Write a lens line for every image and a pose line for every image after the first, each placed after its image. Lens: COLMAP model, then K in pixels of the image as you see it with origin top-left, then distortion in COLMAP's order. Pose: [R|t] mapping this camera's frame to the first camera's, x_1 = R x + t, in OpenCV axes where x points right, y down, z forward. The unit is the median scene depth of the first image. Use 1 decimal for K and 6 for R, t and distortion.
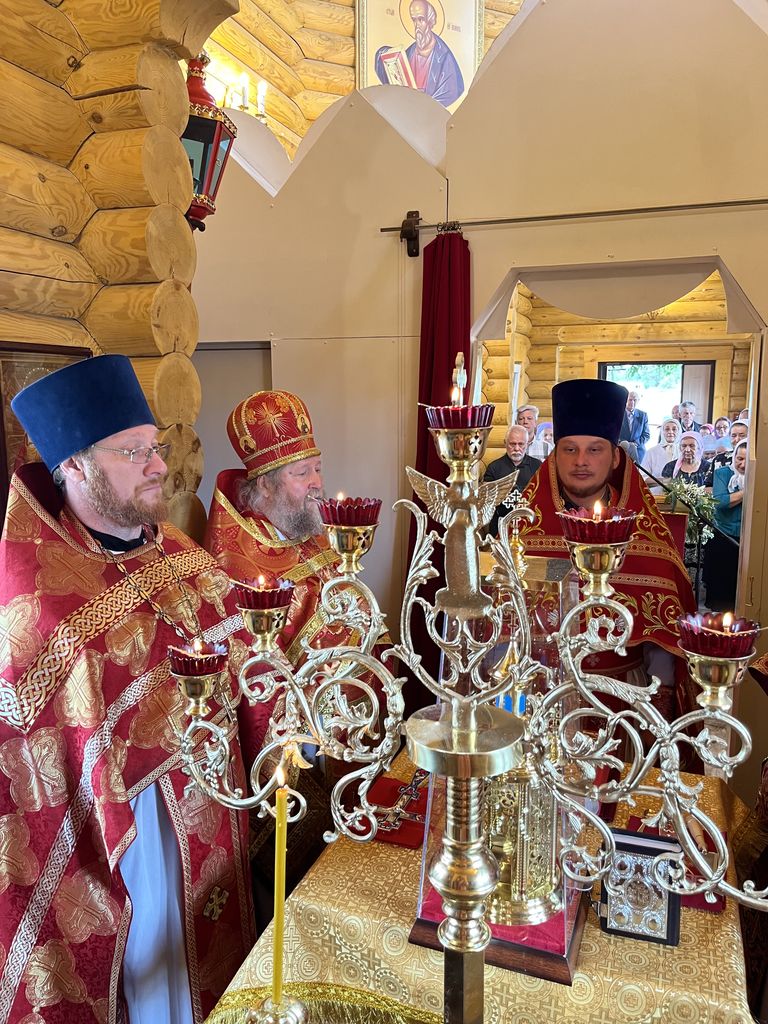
lens RADIAL K [[780.2, 0, 383.2], [0, 780.2, 493.7], [0, 0, 1]] dist [0.094074, -0.125223]
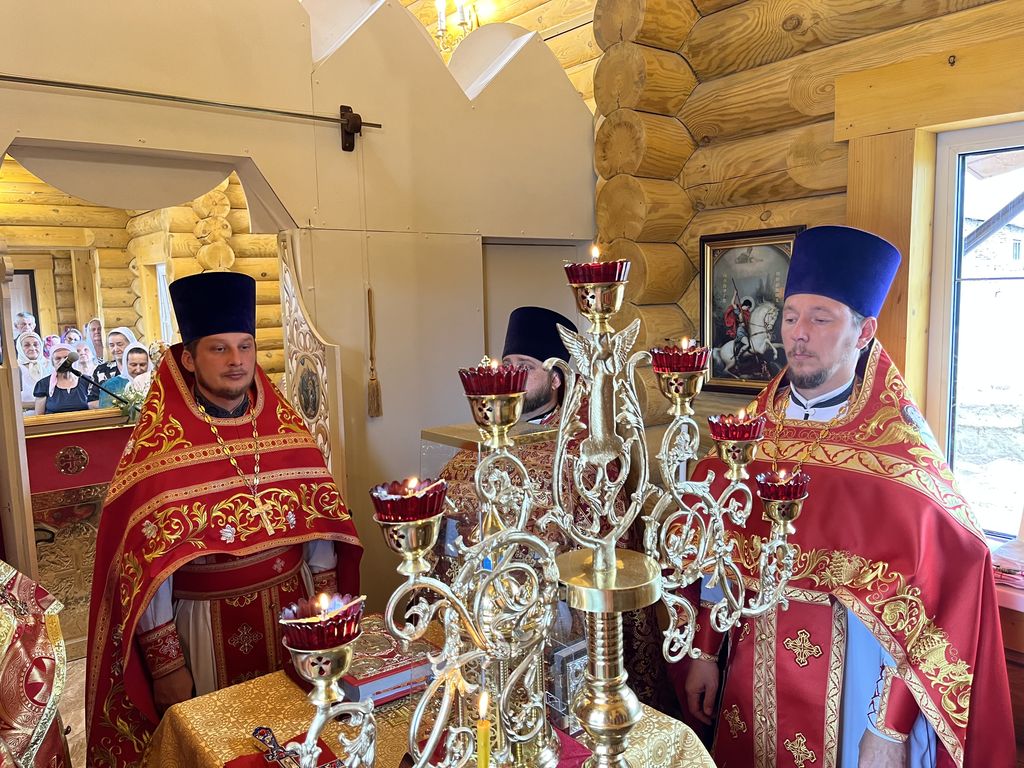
lens RADIAL K [[788.5, 0, 516.6], [0, 788.5, 366.6], [0, 0, 1]] dist [0.084496, -0.118328]
pose [[0.525017, -0.097021, 0.845544, -0.394960], [0.142466, 0.989482, 0.025077, -0.007406], [-0.839083, 0.107295, 0.533317, 0.235315]]
